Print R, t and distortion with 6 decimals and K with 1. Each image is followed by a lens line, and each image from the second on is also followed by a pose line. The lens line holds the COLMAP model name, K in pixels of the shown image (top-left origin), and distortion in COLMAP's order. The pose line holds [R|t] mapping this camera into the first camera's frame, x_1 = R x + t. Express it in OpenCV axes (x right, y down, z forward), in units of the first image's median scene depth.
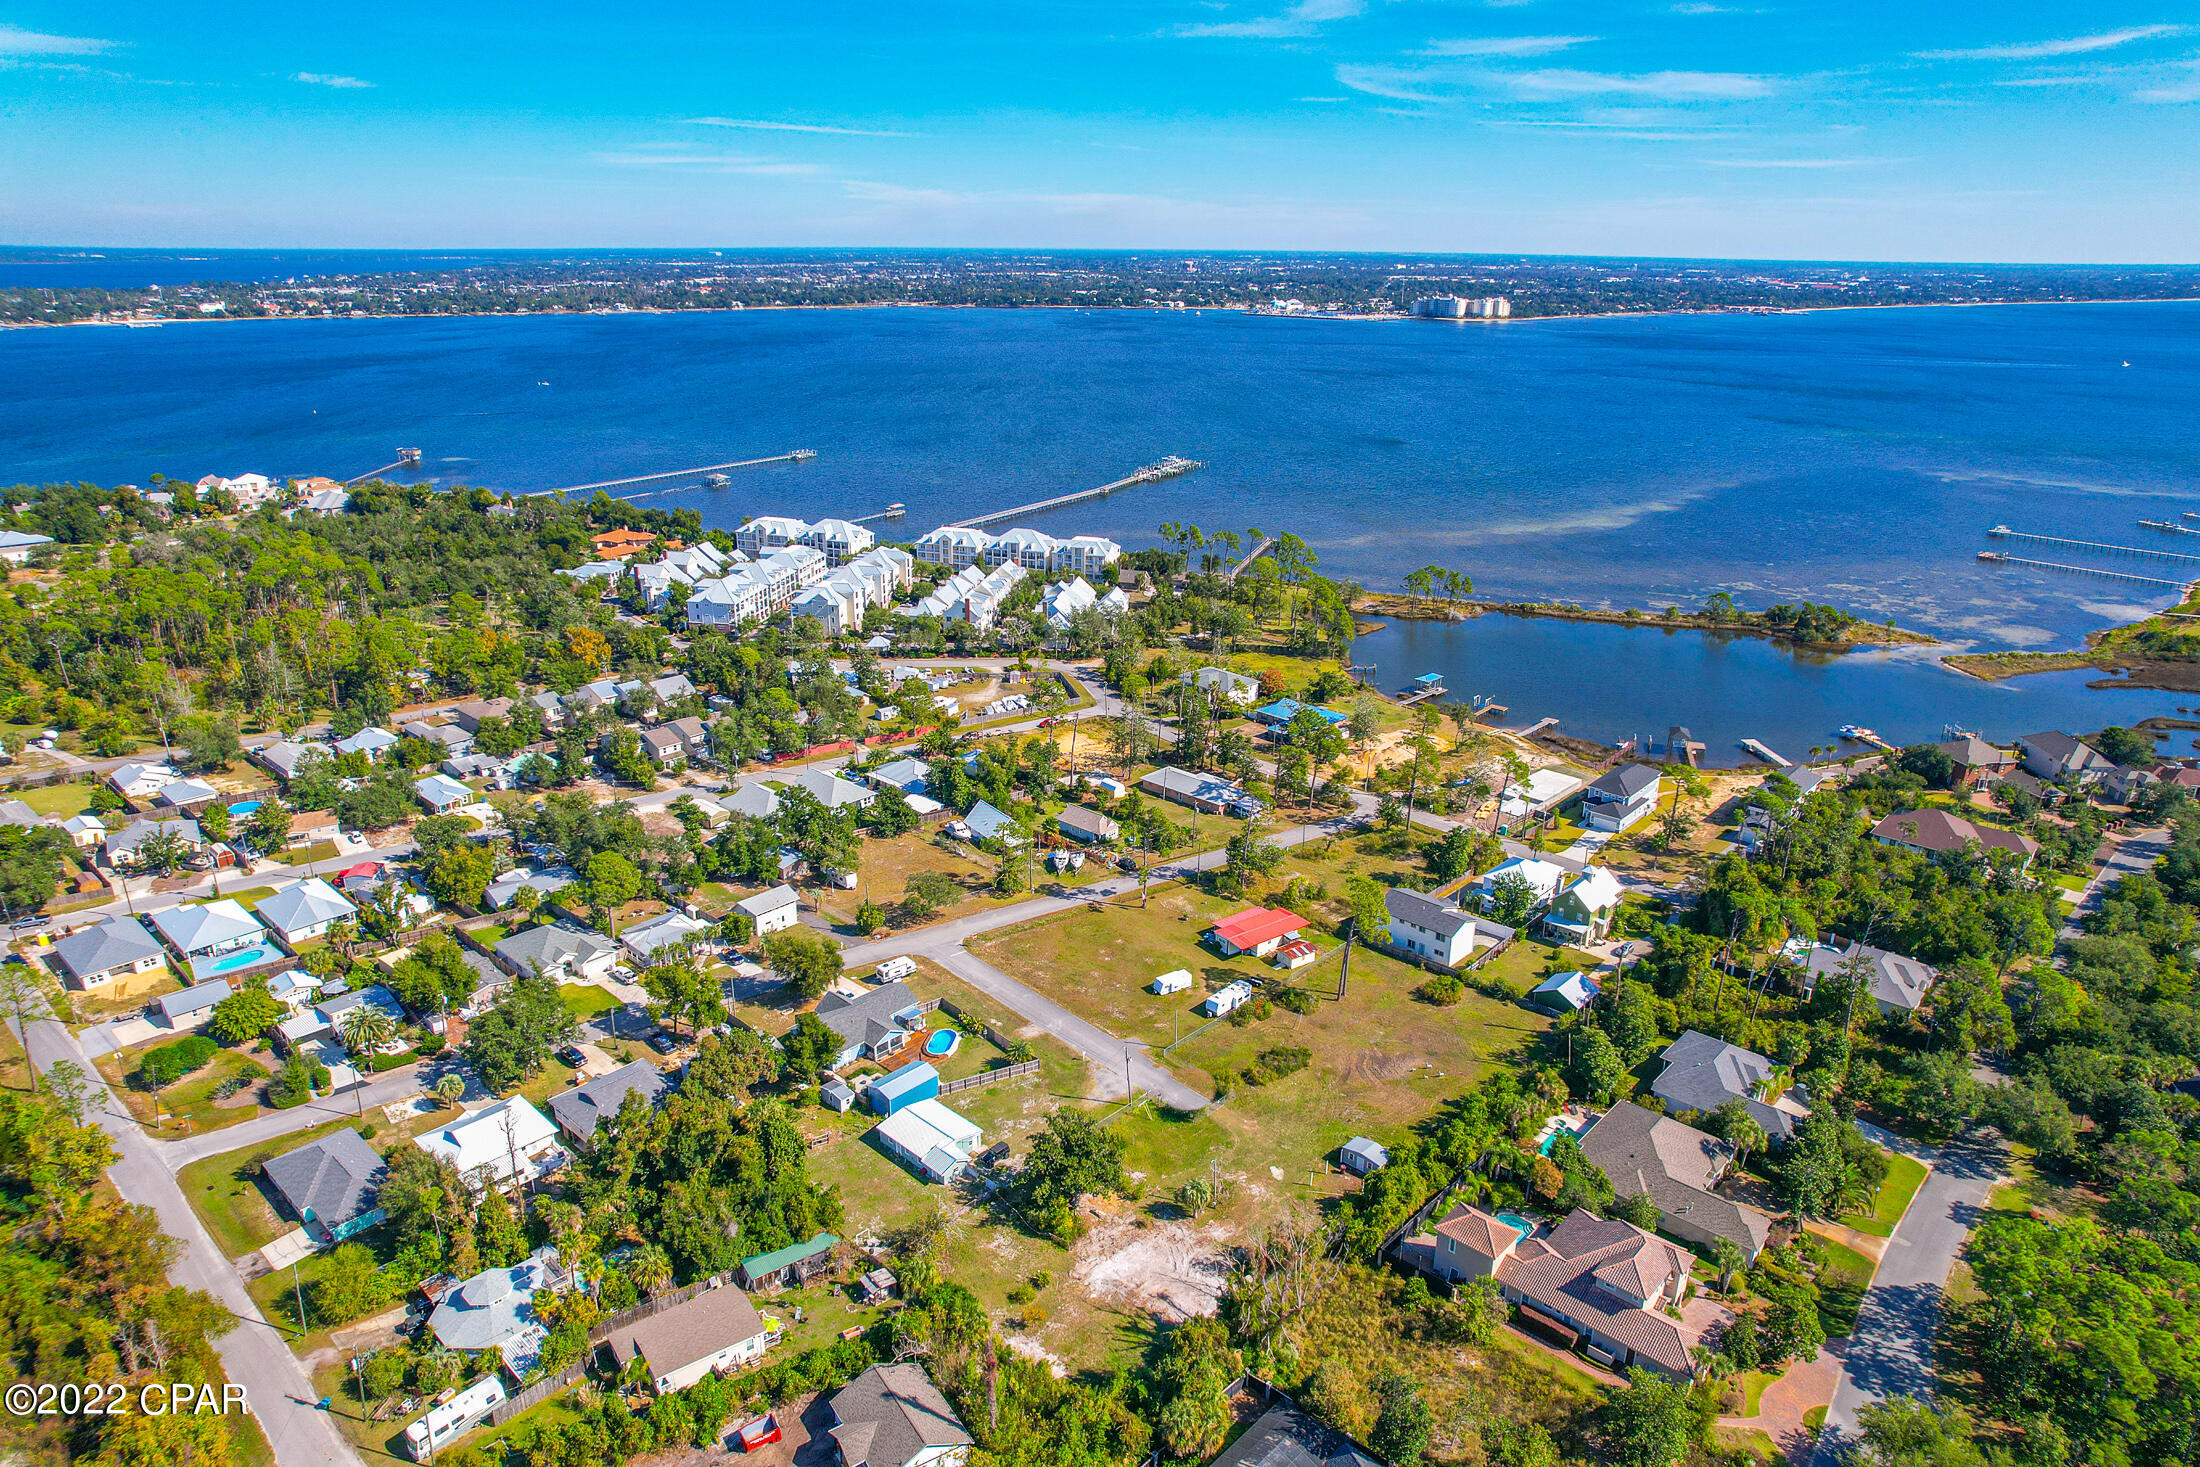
lens RADIAL K [[1407.9, 0, 1110.5], [0, 1407.9, 736.6], [0, 0, 1]] dist [-0.077011, 0.071881]
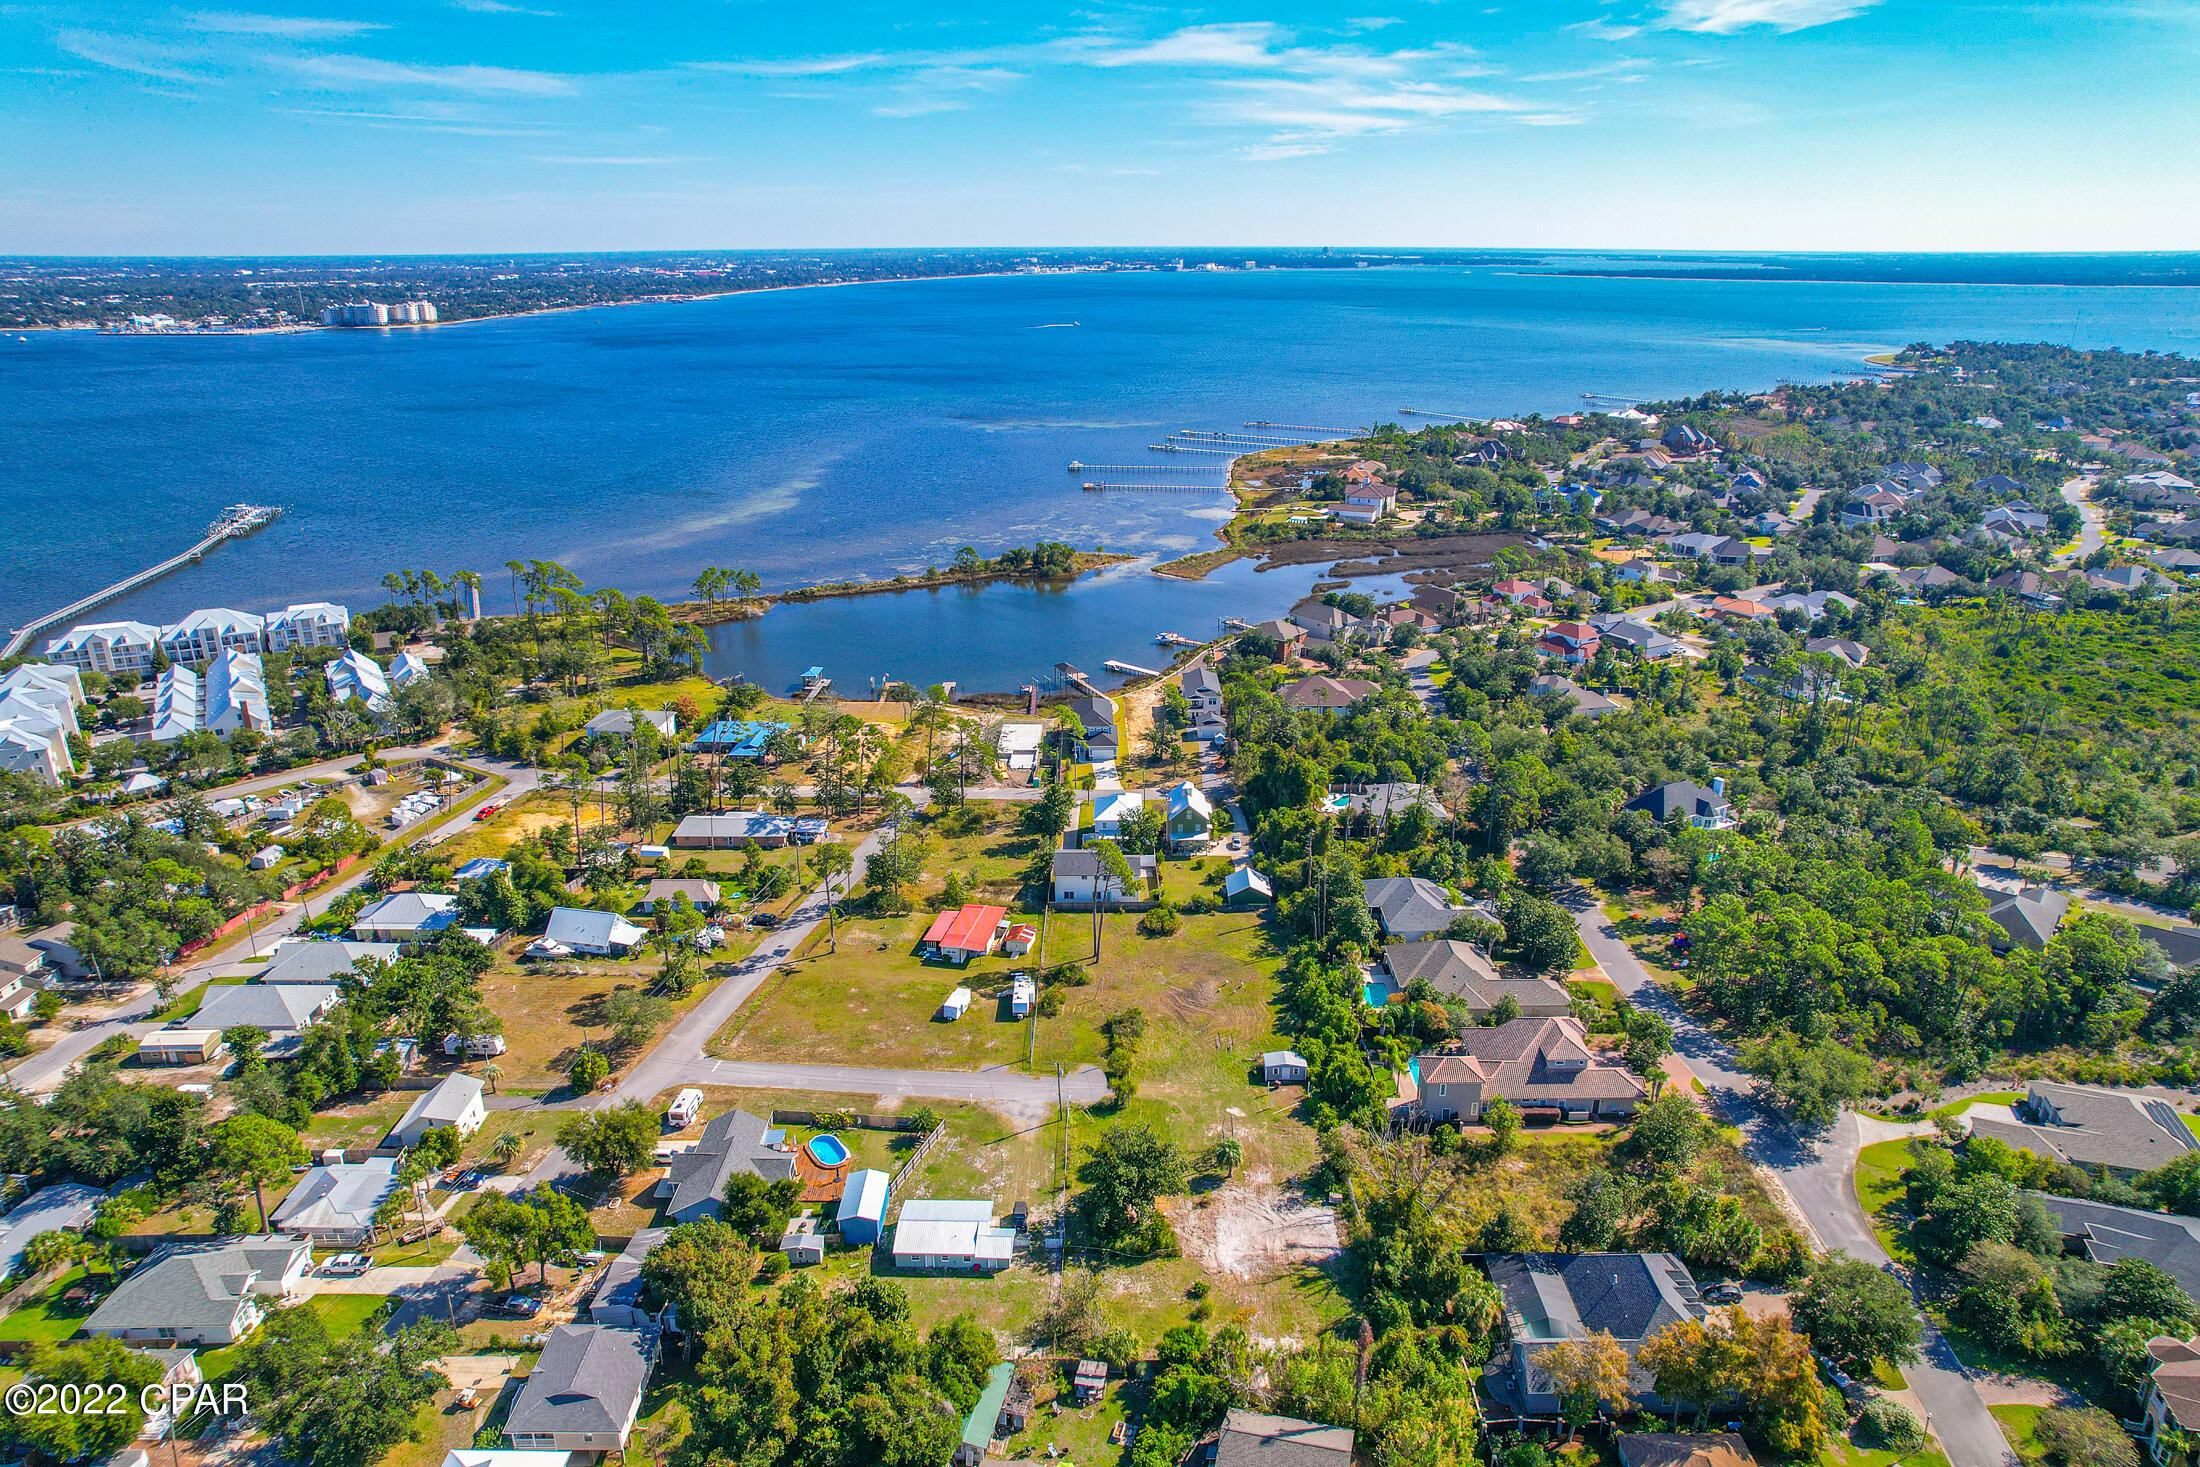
lens RADIAL K [[1400.6, 0, 1100.0], [0, 1400.6, 733.5], [0, 0, 1]] dist [-0.078644, 0.088050]
pose [[0.740193, -0.235815, 0.629686, -0.254286], [0.234435, 0.968229, 0.087020, -0.037282], [-0.630201, 0.083209, 0.771960, 0.104012]]
